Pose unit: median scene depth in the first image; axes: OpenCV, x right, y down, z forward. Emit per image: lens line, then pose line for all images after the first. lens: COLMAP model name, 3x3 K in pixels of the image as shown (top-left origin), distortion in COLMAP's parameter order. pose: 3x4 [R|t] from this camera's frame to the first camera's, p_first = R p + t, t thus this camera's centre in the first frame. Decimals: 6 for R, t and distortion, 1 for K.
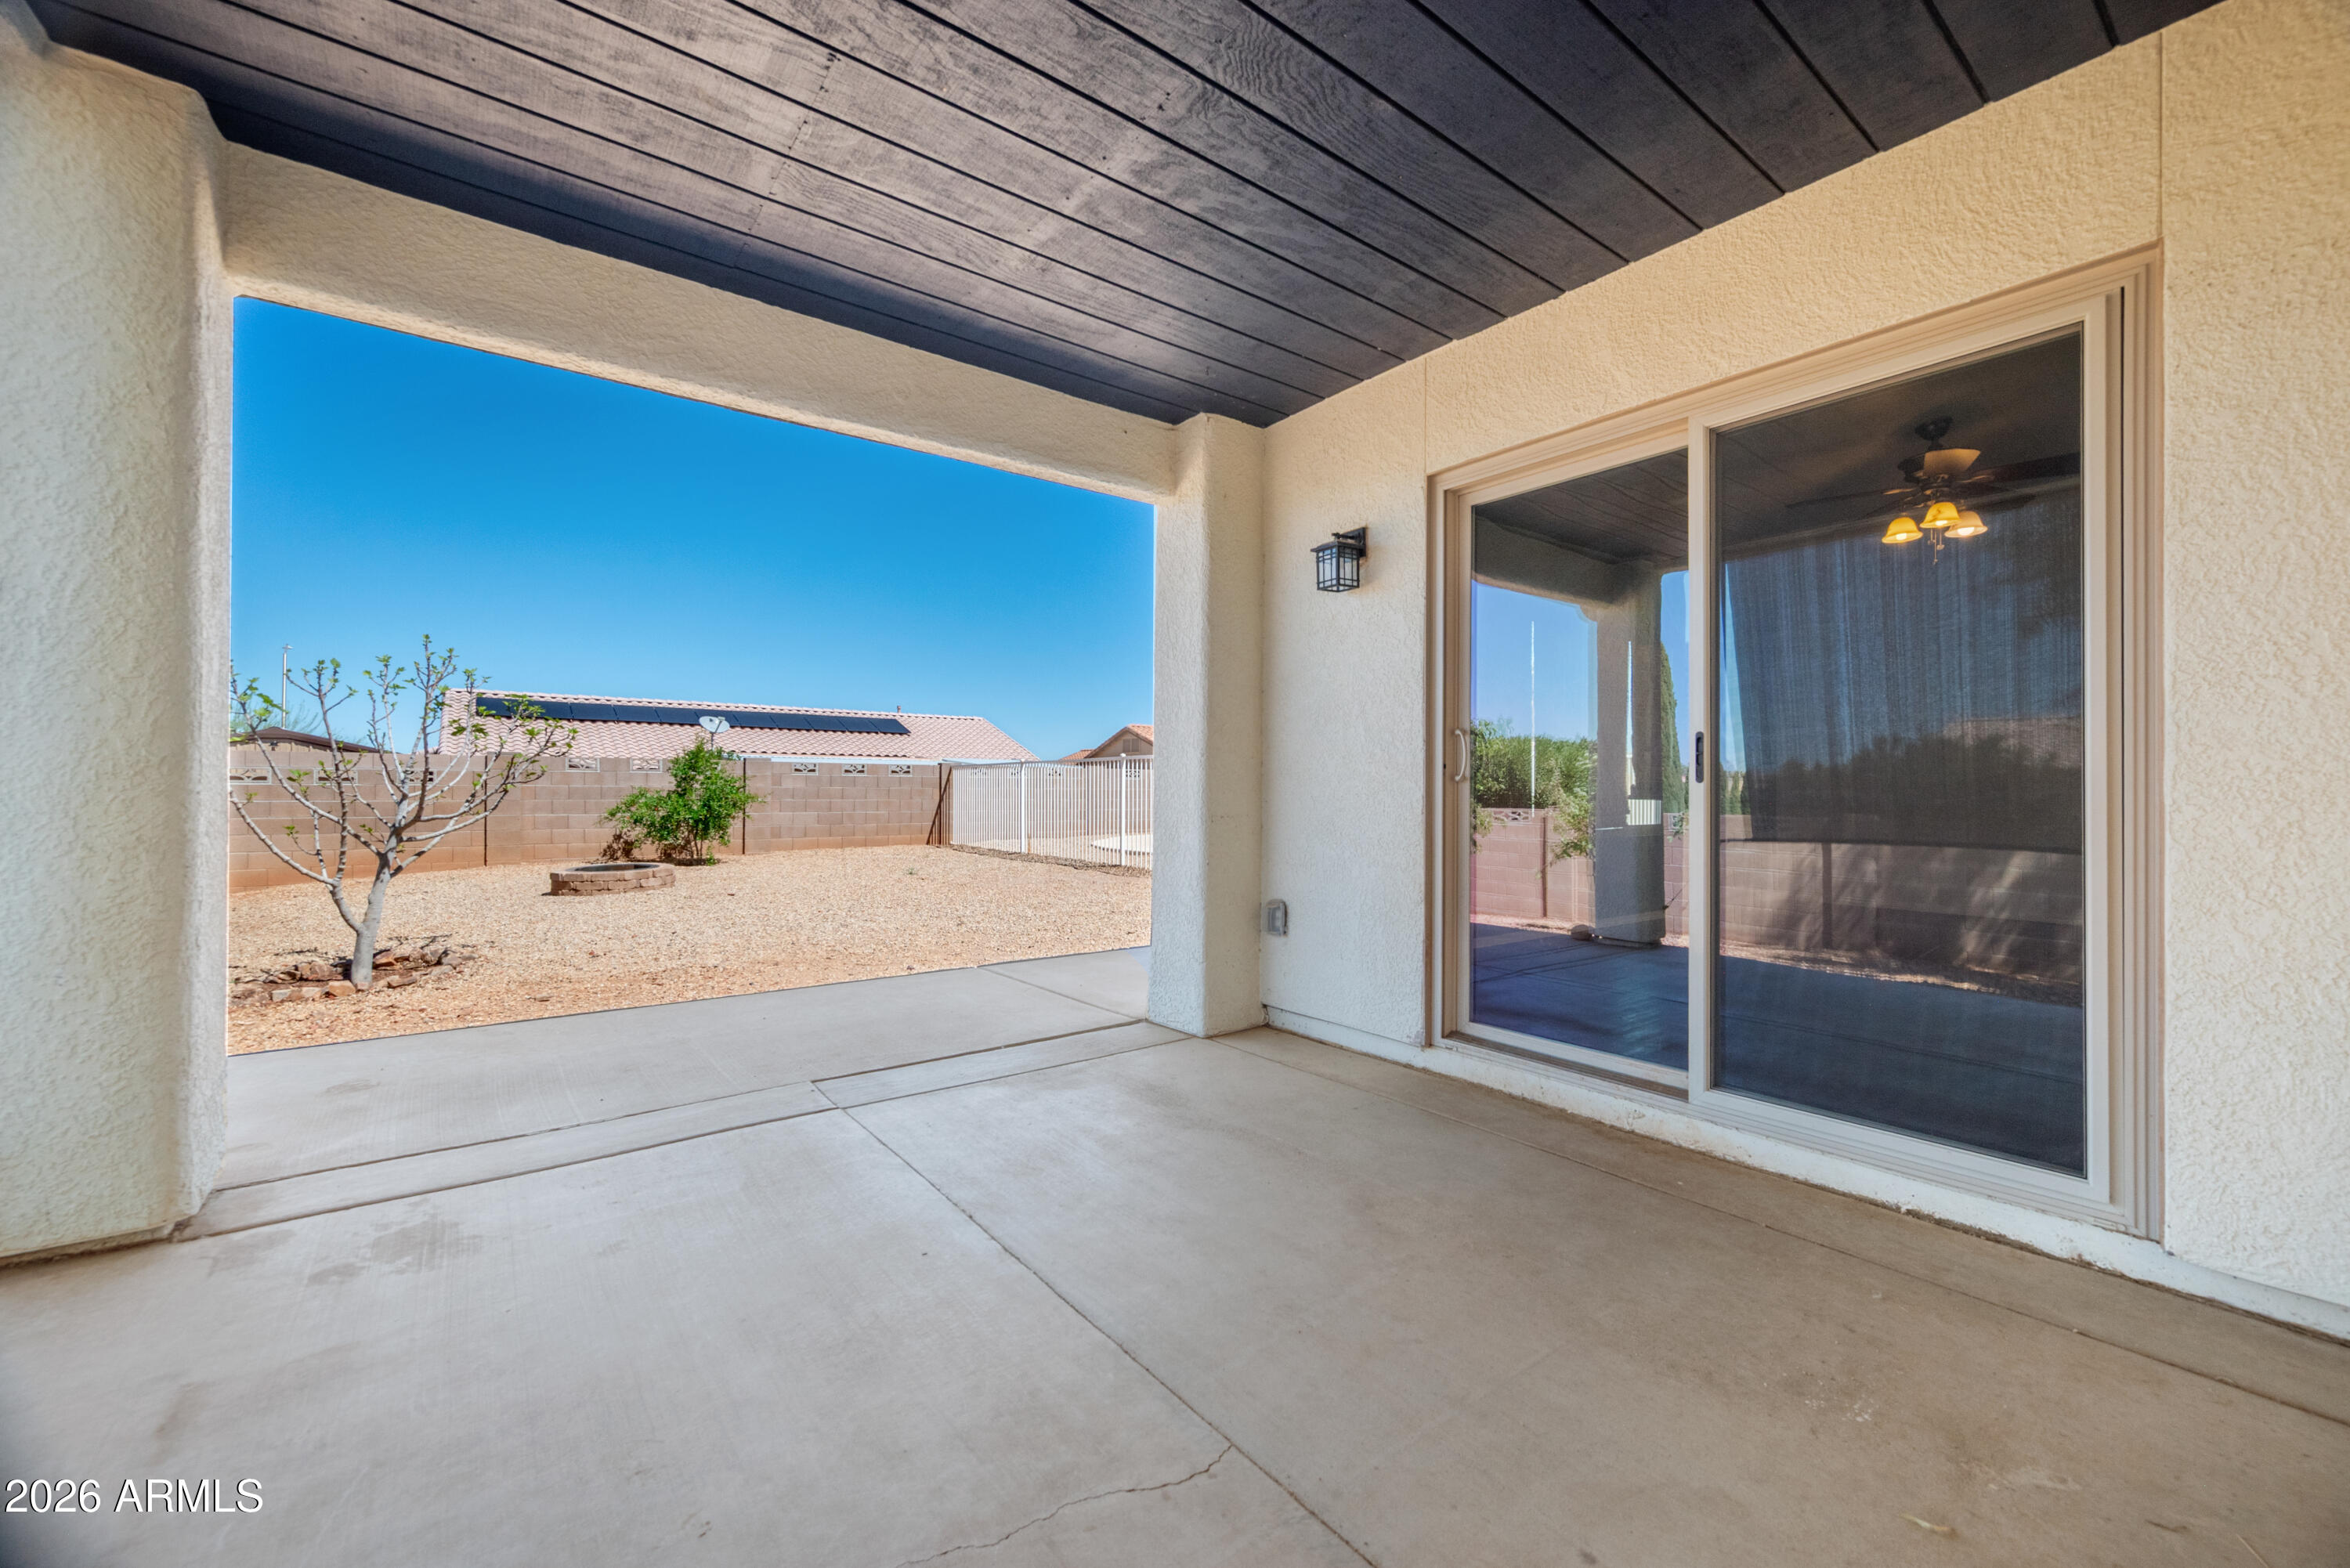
lens RADIAL K [[958.7, 0, 1176.9], [0, 958.7, 792.9], [0, 0, 1]] dist [-0.001323, 0.000086]
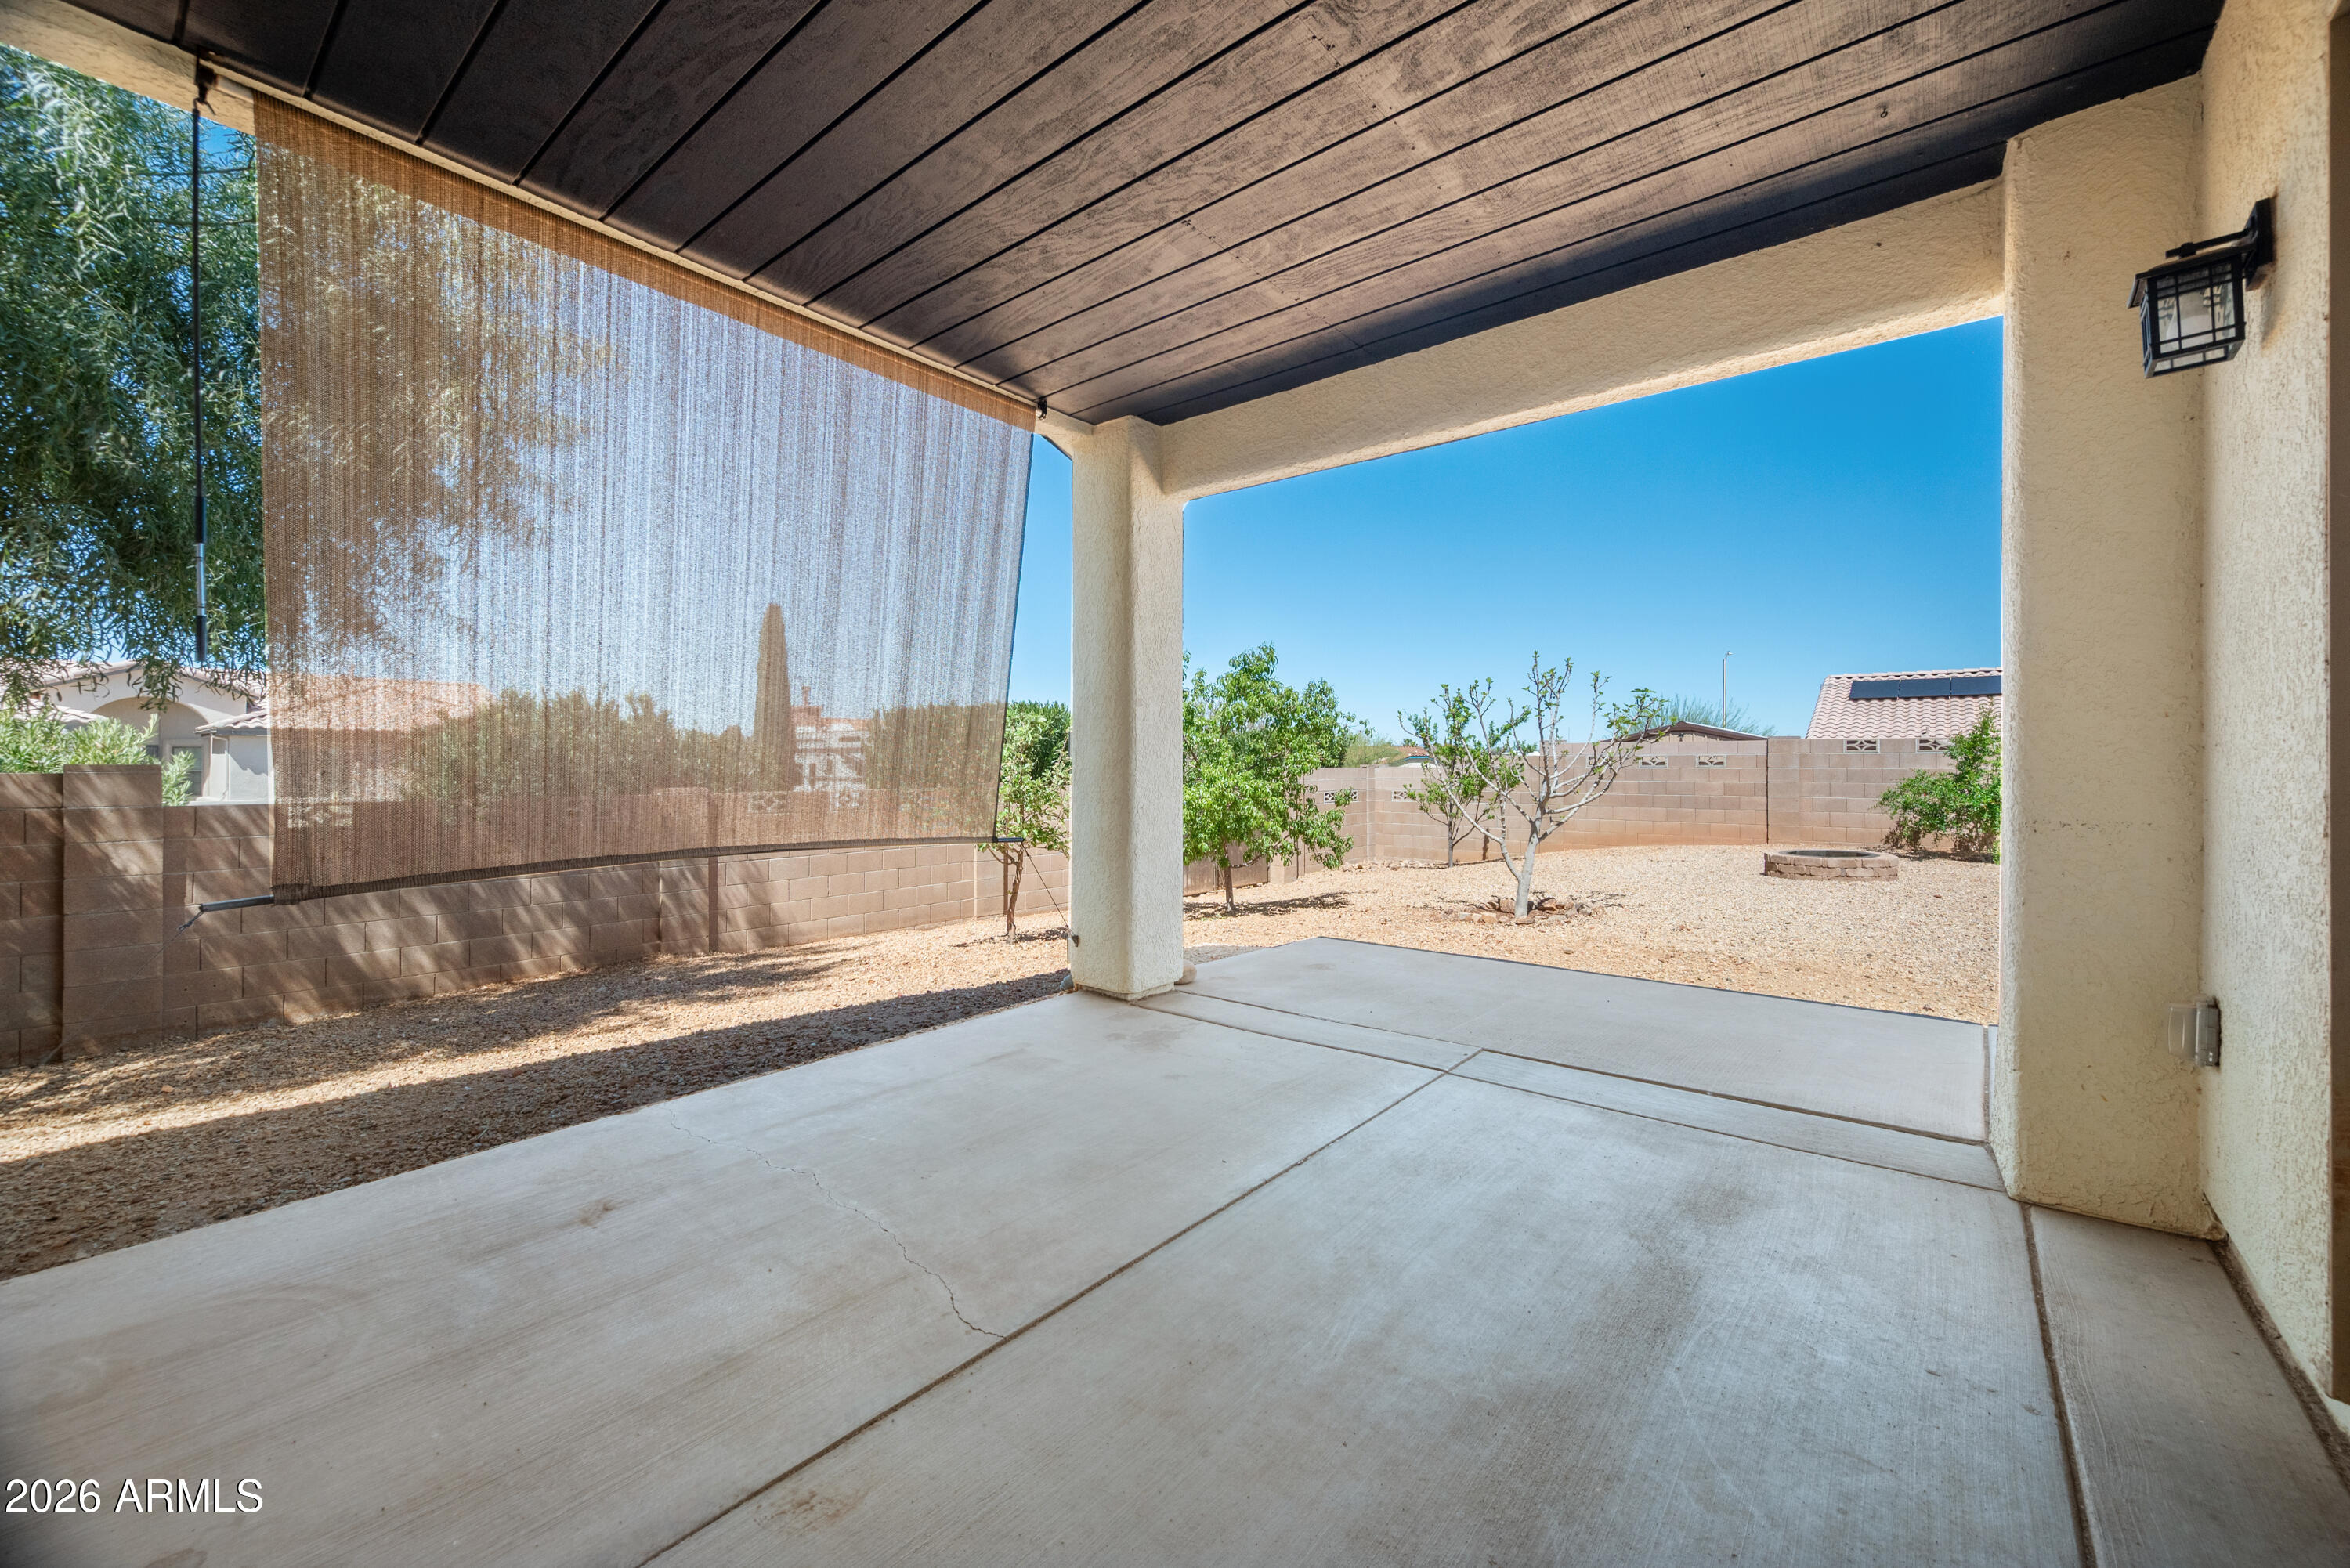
lens RADIAL K [[940.0, 0, 1170.0], [0, 940.0, 768.7], [0, 0, 1]] dist [-0.001713, -0.000214]
pose [[0.216532, -0.002308, -0.976273, 0.572752], [-0.004169, 0.999986, -0.003288, -0.004786], [0.976267, 0.004782, 0.216520, 0.443665]]
